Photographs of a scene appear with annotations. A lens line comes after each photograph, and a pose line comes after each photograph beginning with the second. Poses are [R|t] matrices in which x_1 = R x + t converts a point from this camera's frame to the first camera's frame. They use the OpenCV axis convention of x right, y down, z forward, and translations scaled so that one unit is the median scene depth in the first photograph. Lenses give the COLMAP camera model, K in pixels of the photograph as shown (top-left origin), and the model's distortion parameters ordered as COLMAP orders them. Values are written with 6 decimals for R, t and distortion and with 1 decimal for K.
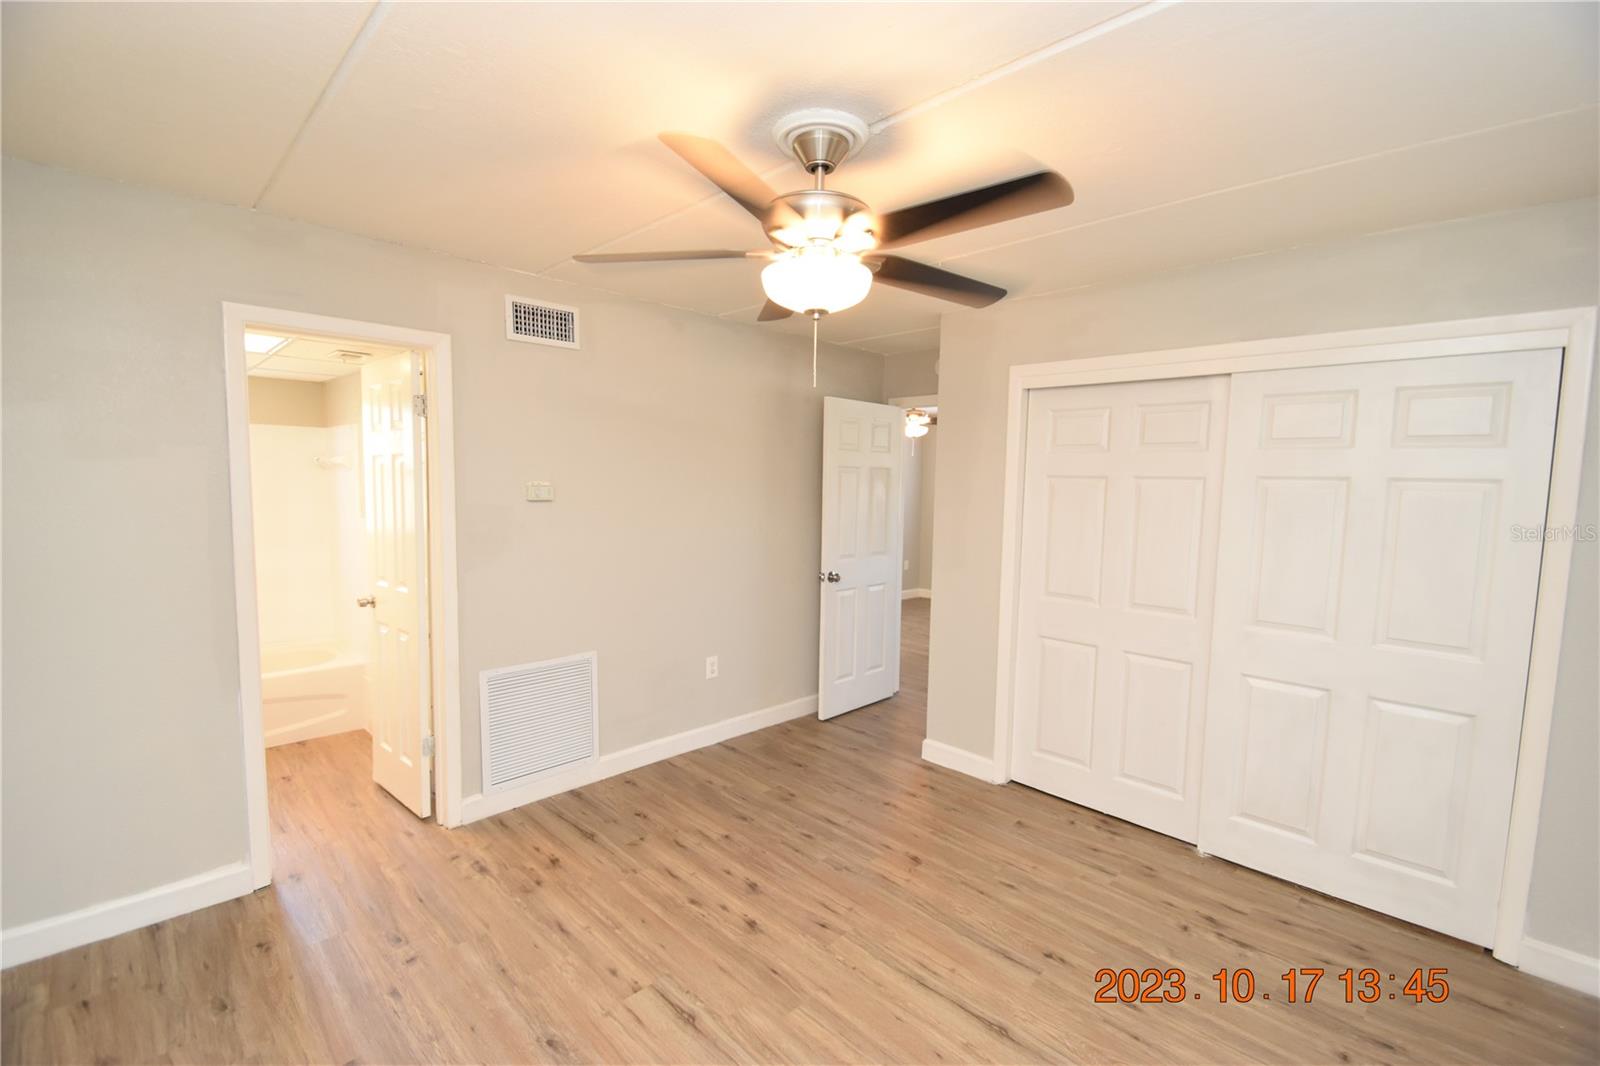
lens RADIAL K [[698.8, 0, 795.2], [0, 698.8, 532.2], [0, 0, 1]] dist [0.011173, -0.013048]
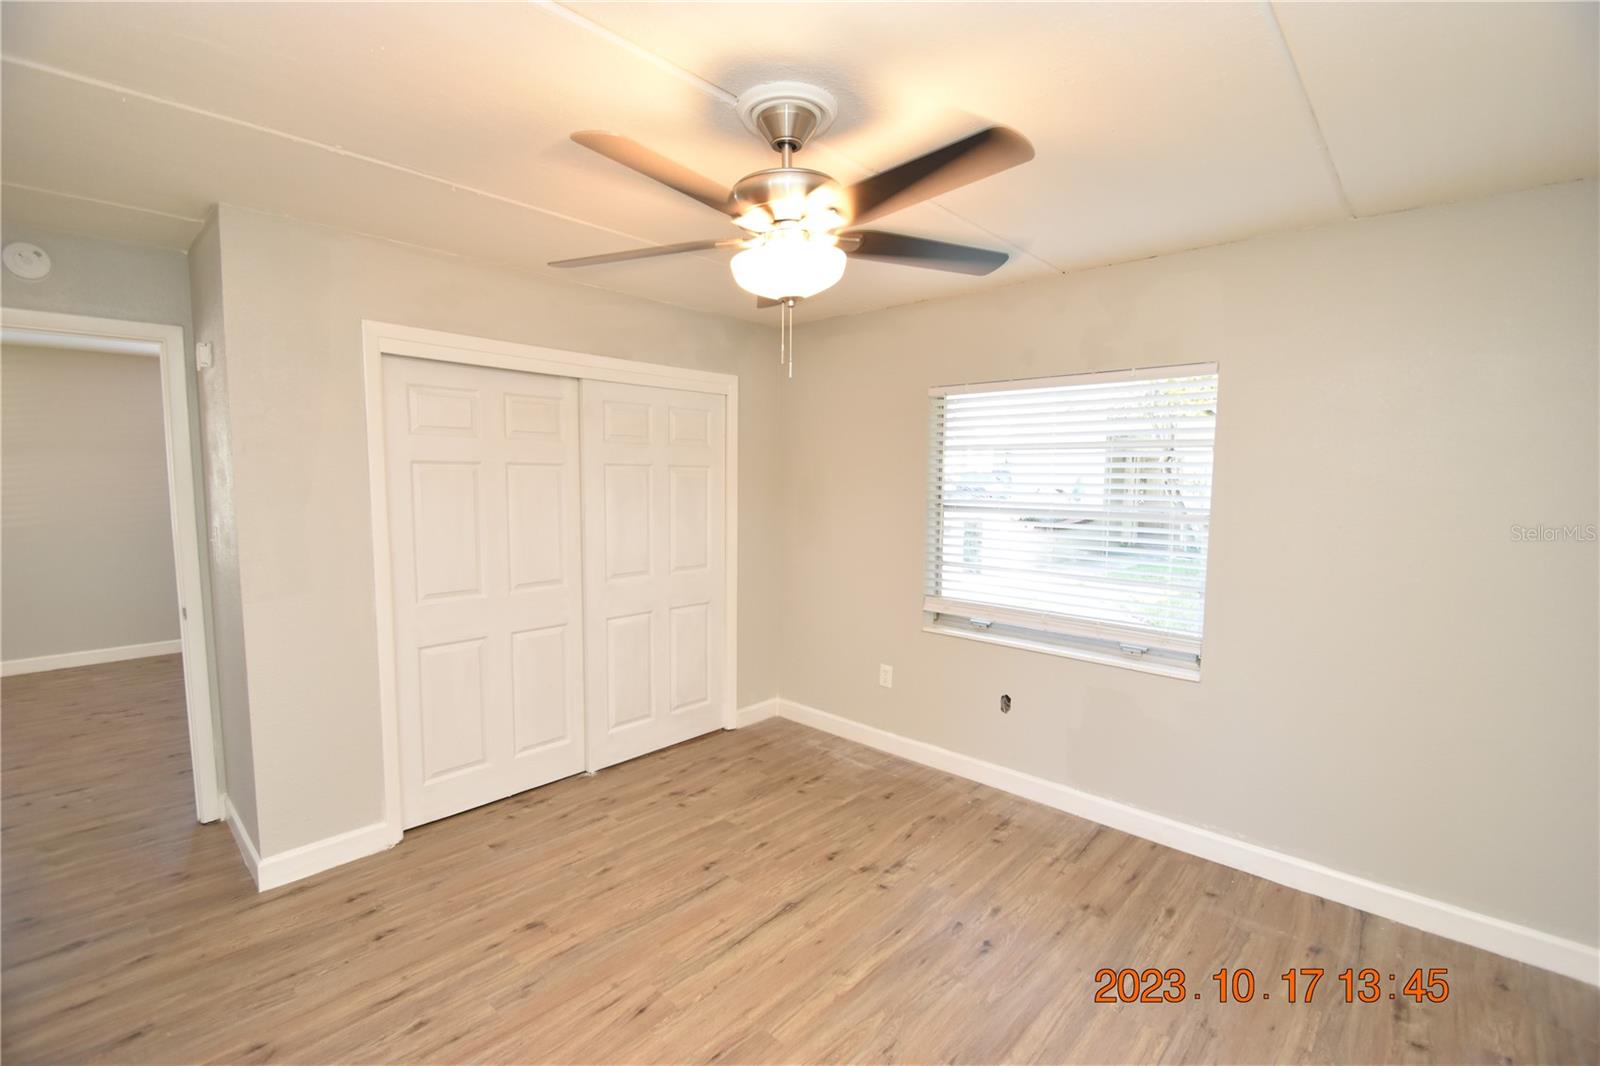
lens RADIAL K [[698.8, 0, 796.8], [0, 698.8, 530.9], [0, 0, 1]] dist [0.011173, -0.013048]
pose [[-0.042607, -0.098001, 0.994274, -0.609648], [0.064693, 0.992818, 0.100630, -0.060473], [-0.996995, 0.068610, -0.035961, 0.668874]]
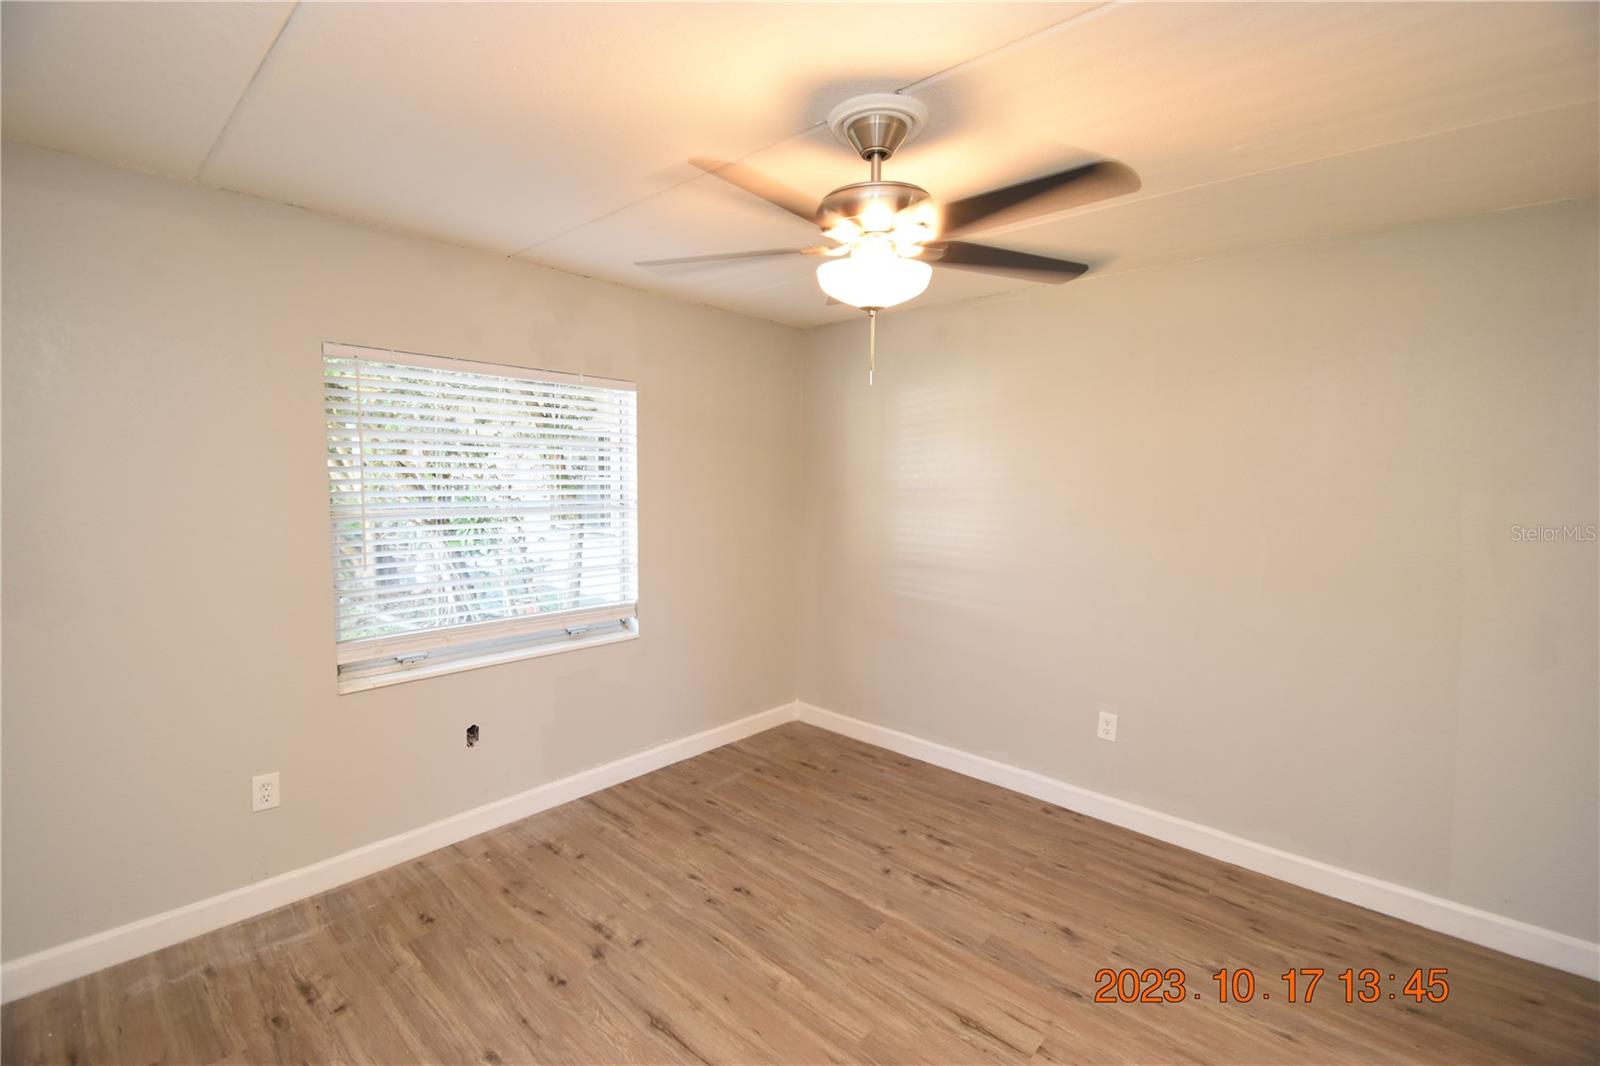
lens RADIAL K [[698.8, 0, 795.2], [0, 698.8, 530.5], [0, 0, 1]] dist [0.011173, -0.013048]
pose [[-0.998416, -0.028810, -0.048328, 0.111285], [-0.035914, 0.987533, 0.153259, -0.098639], [0.043310, 0.154751, -0.987004, 1.279507]]
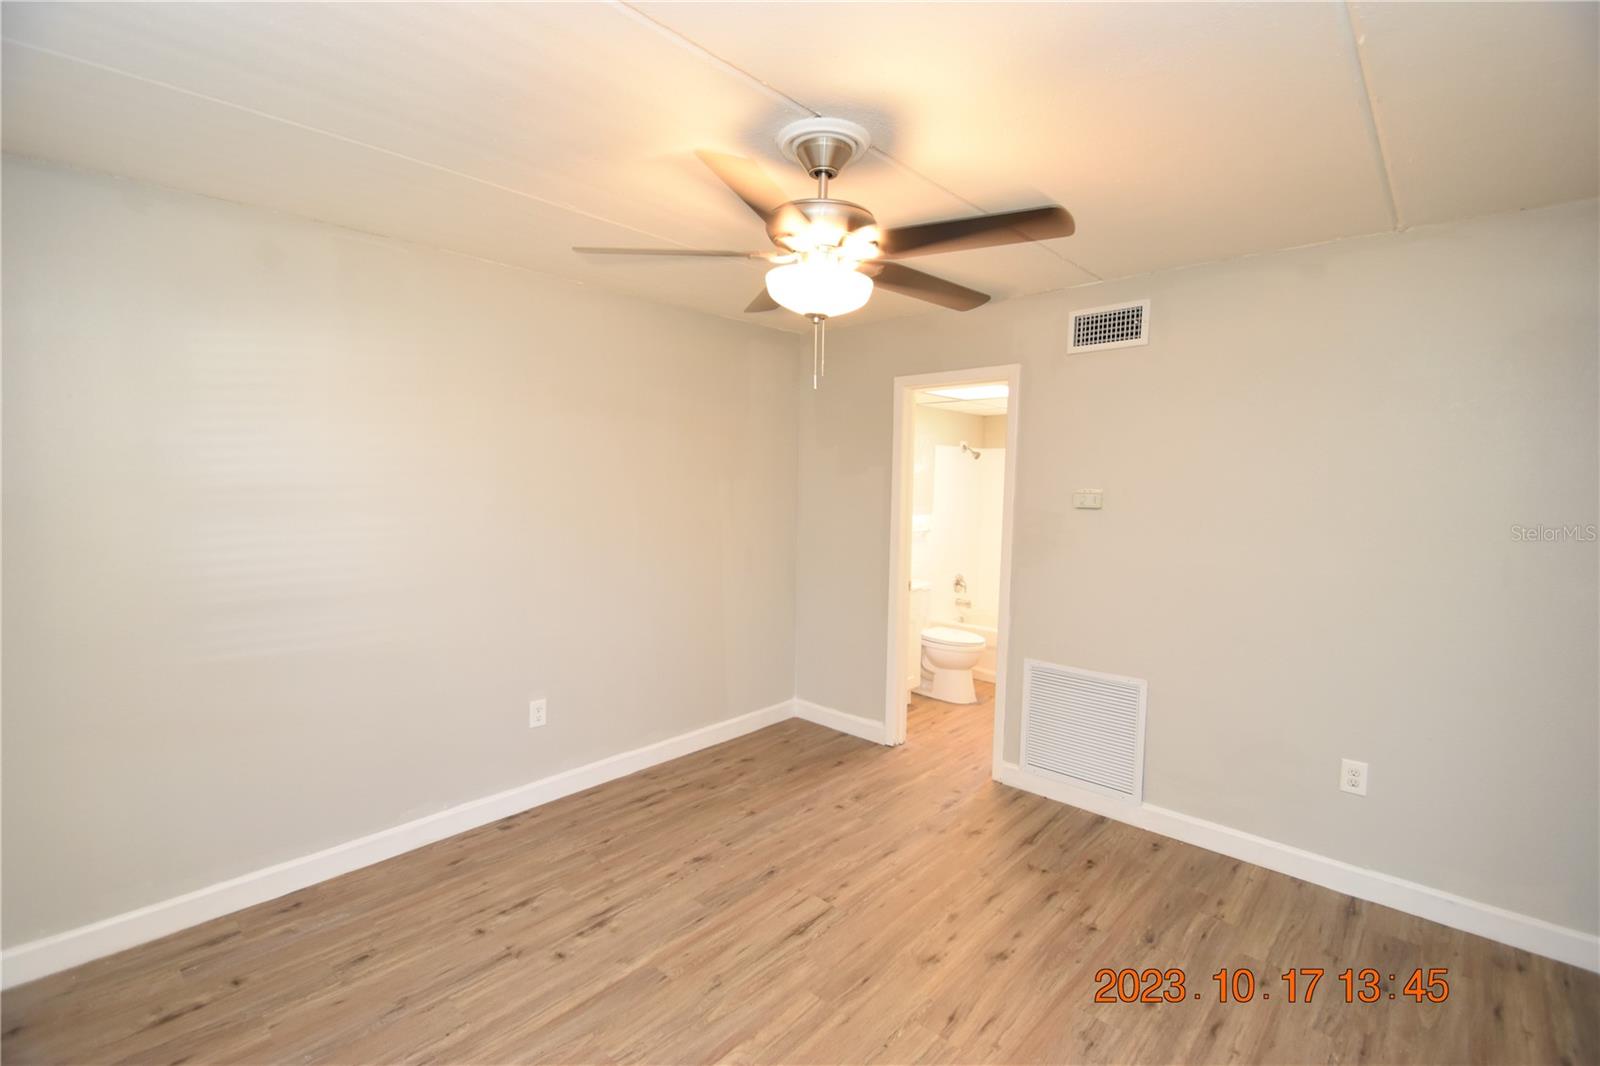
lens RADIAL K [[698.8, 0, 797.7], [0, 698.8, 531.6], [0, 0, 1]] dist [0.011173, -0.013048]
pose [[0.039635, 0.056515, -0.997615, 0.684798], [-0.086731, 0.994826, 0.052912, -0.031718], [0.995443, 0.084427, 0.044332, 0.607406]]
